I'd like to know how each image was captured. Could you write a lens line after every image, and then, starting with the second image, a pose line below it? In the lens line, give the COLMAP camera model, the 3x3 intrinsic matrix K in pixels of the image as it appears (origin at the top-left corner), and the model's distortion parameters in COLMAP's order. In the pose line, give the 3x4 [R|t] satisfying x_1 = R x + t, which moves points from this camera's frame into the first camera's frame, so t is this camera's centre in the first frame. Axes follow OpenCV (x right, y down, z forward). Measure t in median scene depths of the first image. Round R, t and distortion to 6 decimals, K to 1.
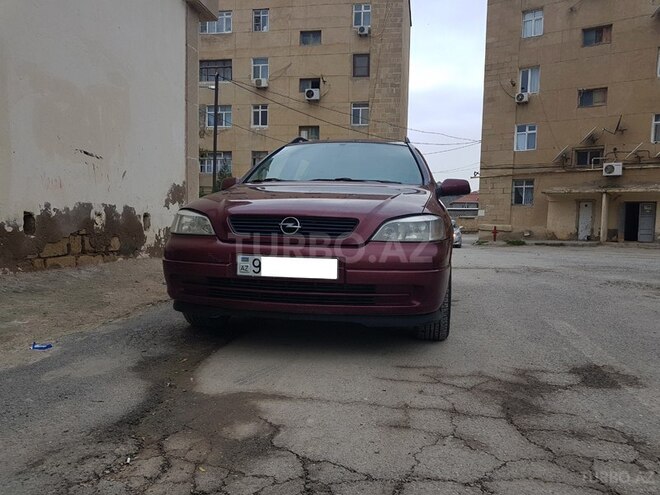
lens RADIAL K [[533.0, 0, 335.9], [0, 533.0, 250.0], [0, 0, 1]] dist [-0.001983, 0.000230]
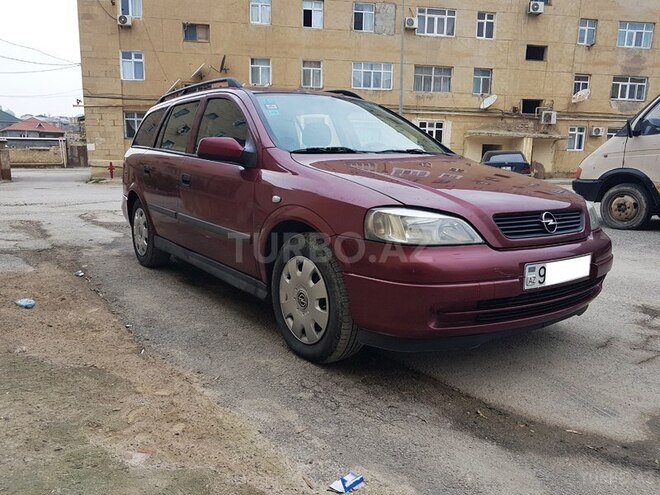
lens RADIAL K [[535.5, 0, 330.0], [0, 535.5, 247.5], [0, 0, 1]] dist [-0.012677, 0.010027]
pose [[0.691454, -0.129336, 0.710749, -0.115107], [0.037063, 0.988899, 0.143895, -0.017308], [-0.721469, -0.073154, 0.688571, 0.079803]]
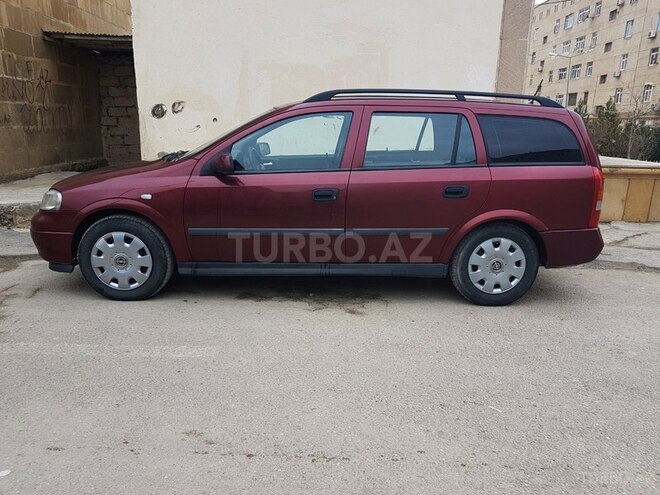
lens RADIAL K [[535.5, 0, 330.0], [0, 535.5, 247.5], [0, 0, 1]] dist [-0.012677, 0.010027]
pose [[0.180332, 0.210765, -0.960759, 0.197616], [-0.076758, 0.976809, 0.199879, -0.029951], [0.980606, 0.037702, 0.192327, 0.177865]]
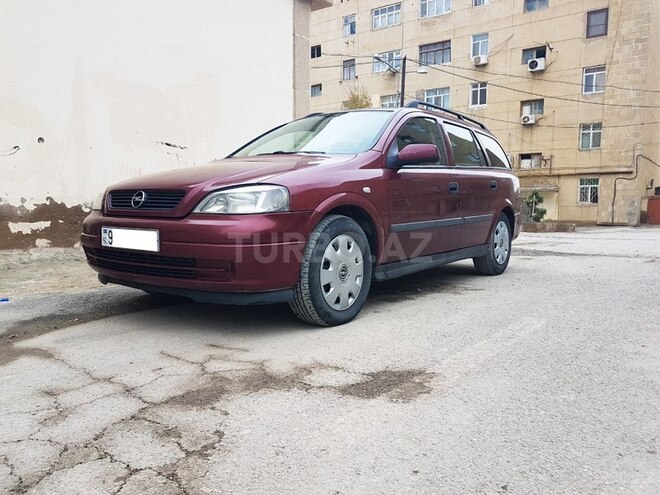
lens RADIAL K [[535.5, 0, 330.0], [0, 535.5, 247.5], [0, 0, 1]] dist [-0.012677, 0.010027]
pose [[0.886069, 0.020921, -0.463080, 0.088125], [-0.011199, 0.999656, 0.023735, 0.002335], [0.463418, -0.015844, 0.885998, 0.030325]]
